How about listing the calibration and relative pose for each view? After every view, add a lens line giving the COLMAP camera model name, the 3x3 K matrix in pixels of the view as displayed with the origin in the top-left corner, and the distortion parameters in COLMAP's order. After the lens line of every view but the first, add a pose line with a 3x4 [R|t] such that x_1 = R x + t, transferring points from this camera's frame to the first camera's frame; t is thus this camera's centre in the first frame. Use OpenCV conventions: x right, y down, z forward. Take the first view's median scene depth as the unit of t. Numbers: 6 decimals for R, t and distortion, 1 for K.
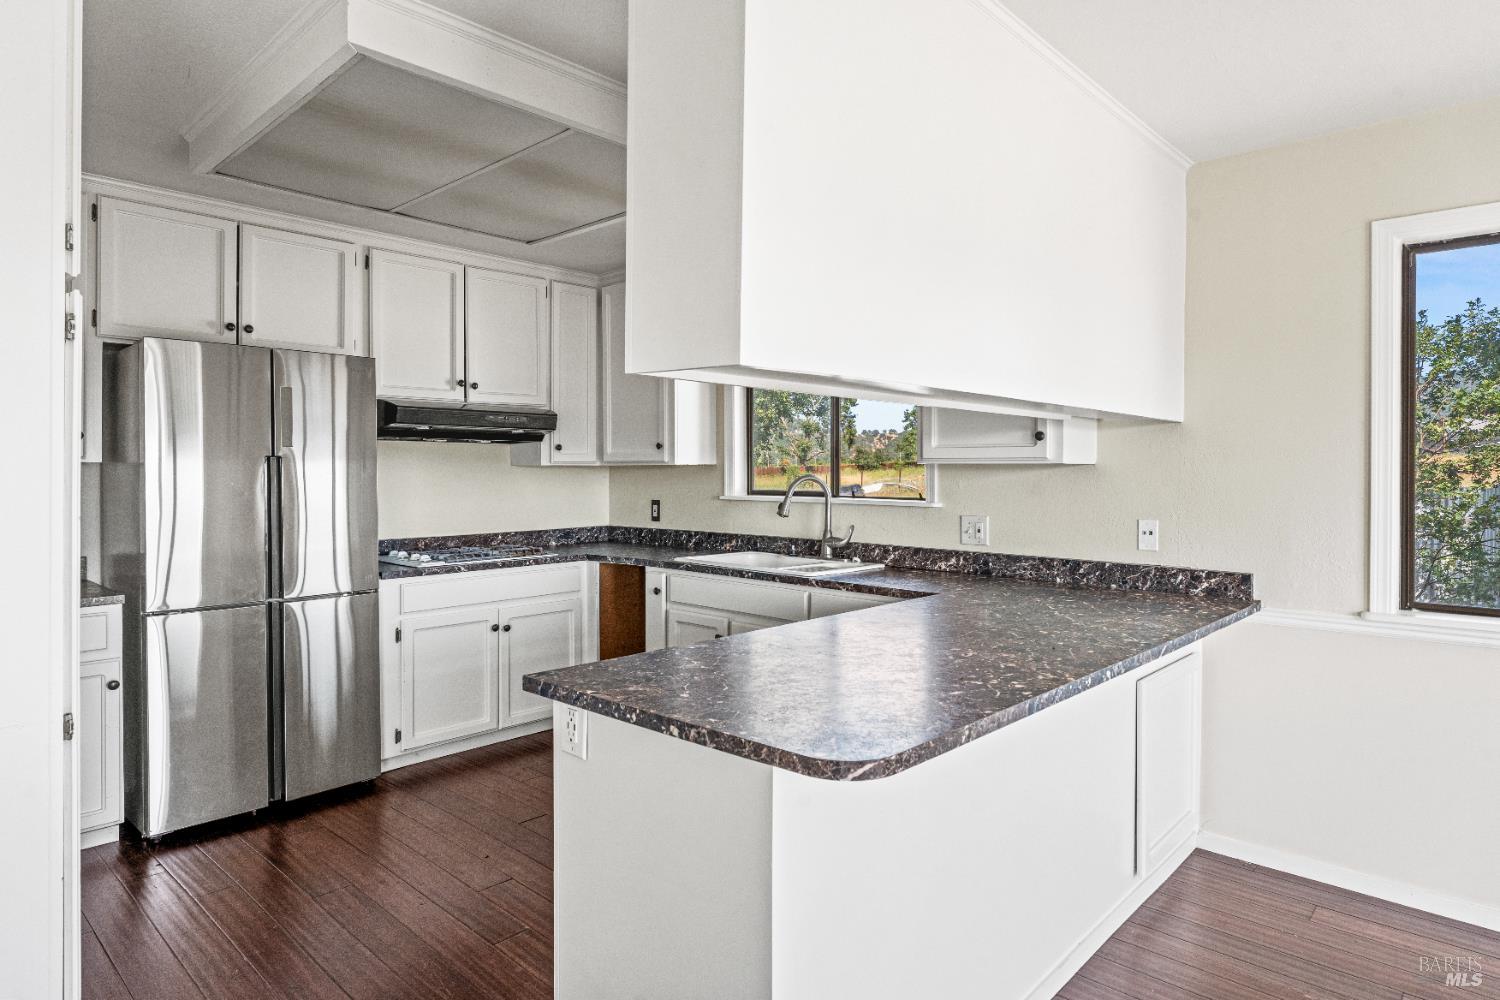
lens RADIAL K [[864.6, 0, 741.7], [0, 864.6, 476.8], [0, 0, 1]] dist [-0.019042, 0.014951]
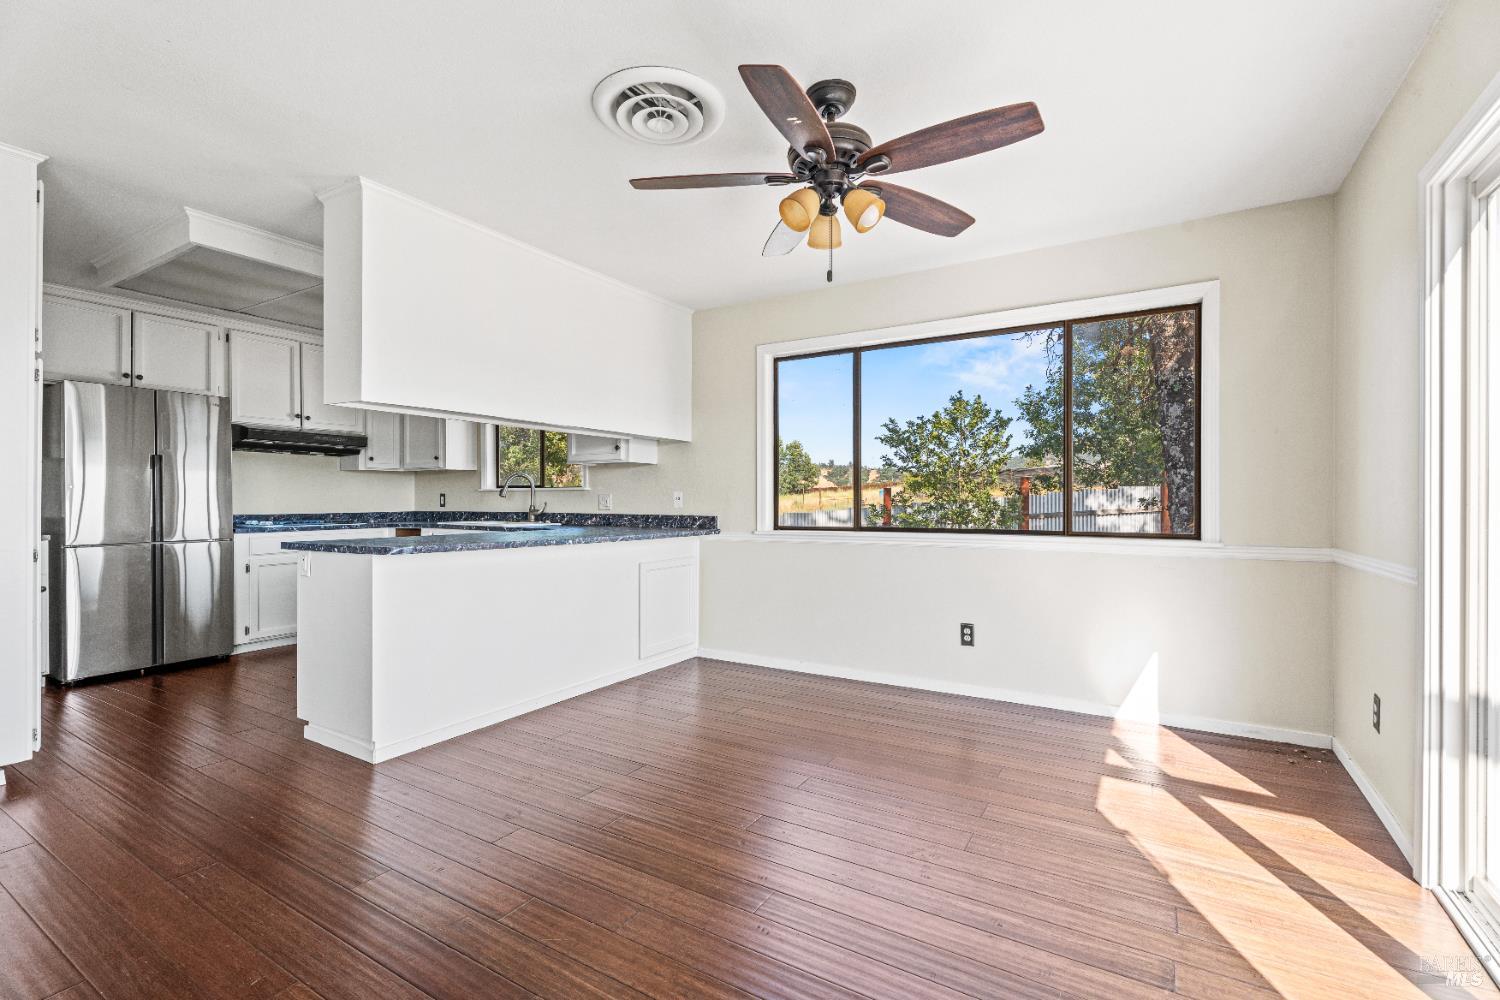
lens RADIAL K [[669.7, 0, 750.0], [0, 669.7, 500.0], [0, 0, 1]] dist [0.001553, 0.000338]
pose [[0.978807, -0.002094, 0.204776, 0.255921], [0.003856, 0.999959, -0.008208, 0.064466], [-0.204751, 0.008823, 0.978774, -0.409986]]
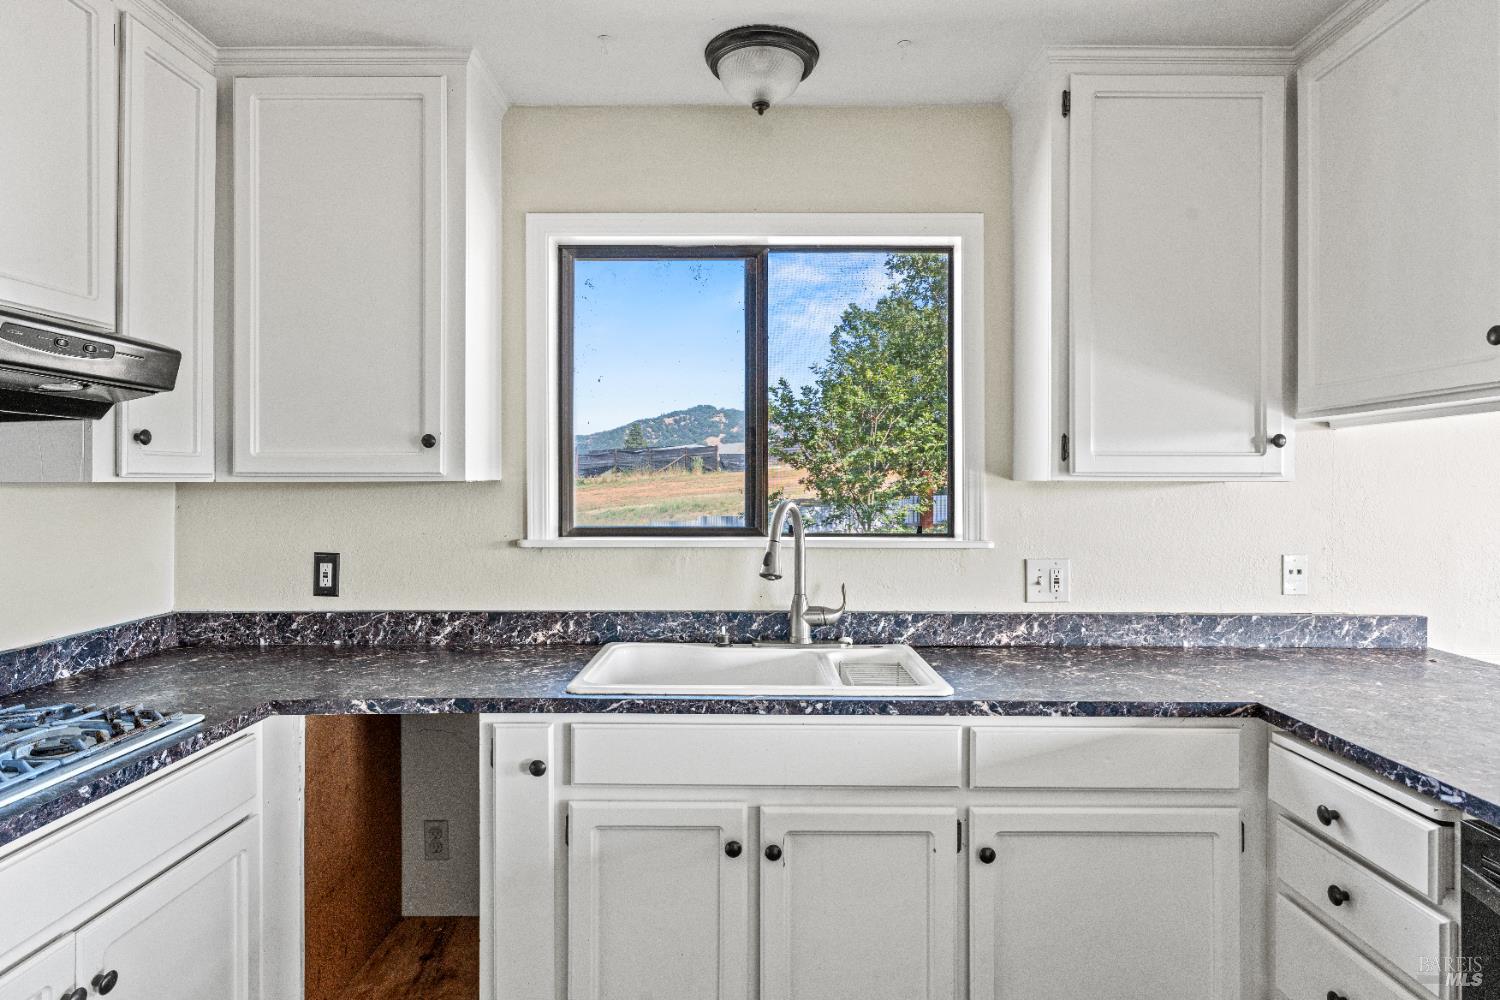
lens RADIAL K [[864.6, 0, 741.7], [0, 864.6, 476.8], [0, 0, 1]] dist [-0.019042, 0.014951]
pose [[0.735899, 0.003259, 0.677083, -0.325227], [0.007292, 0.999892, -0.012738, -0.010243], [-0.677052, 0.014312, 0.735796, 0.613019]]
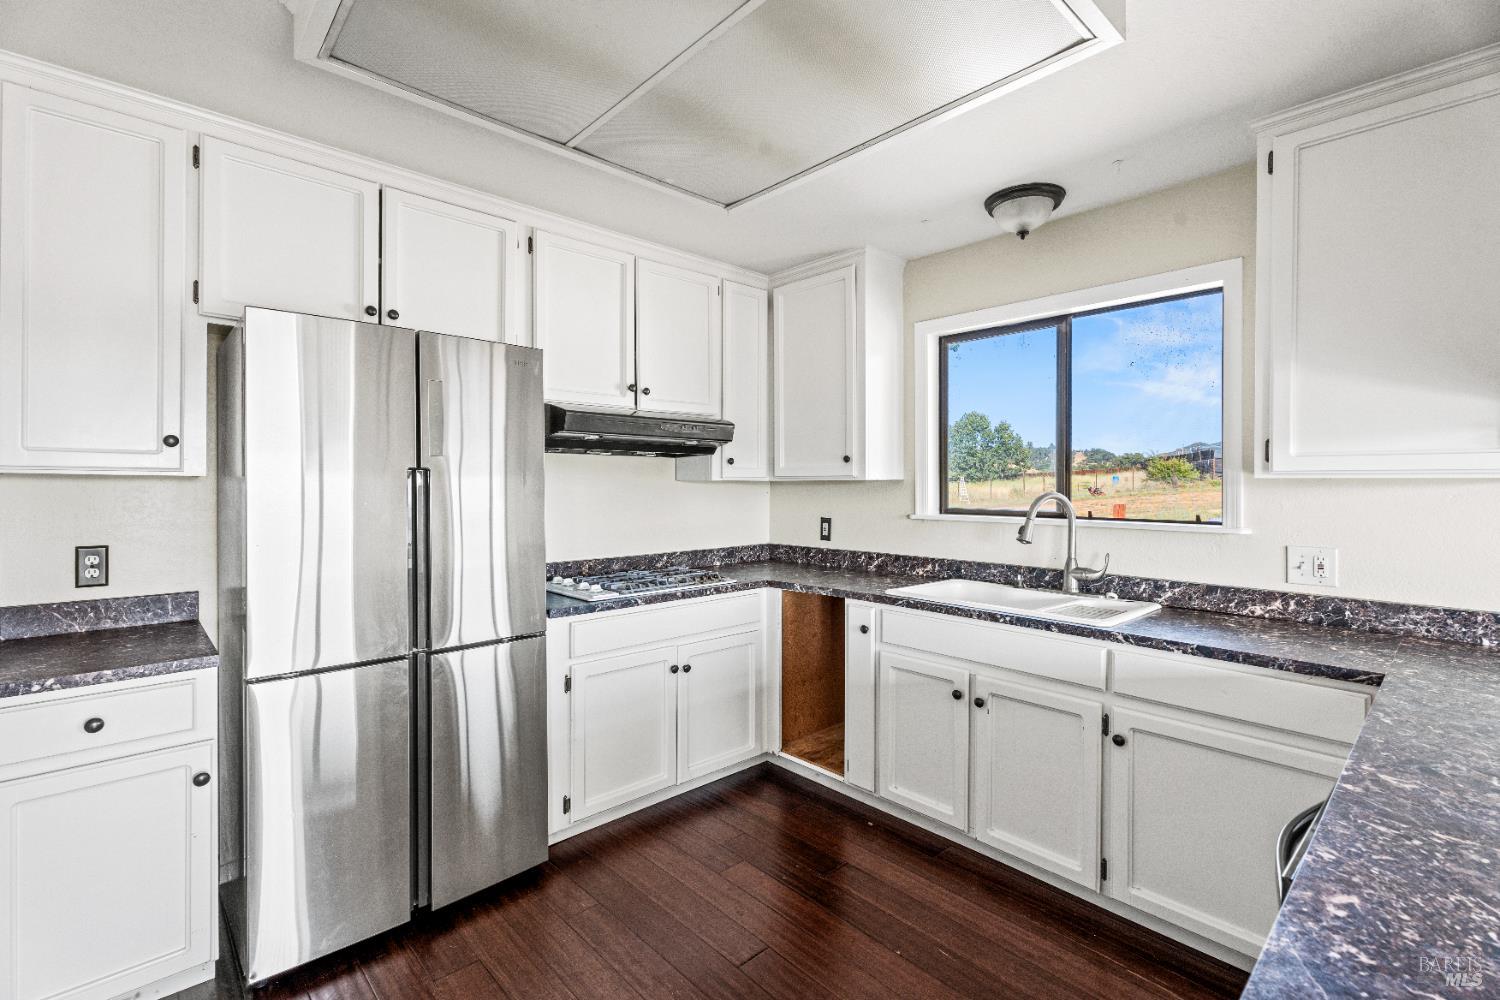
lens RADIAL K [[668.0, 0, 747.3], [0, 668.0, 488.3], [0, 0, 1]] dist [0.002424, 0.000673]
pose [[0.997497, 0.001389, -0.070692, -0.168958], [-0.001580, 0.999995, -0.002650, -0.003782], [0.070688, 0.002755, 0.997495, 0.344832]]
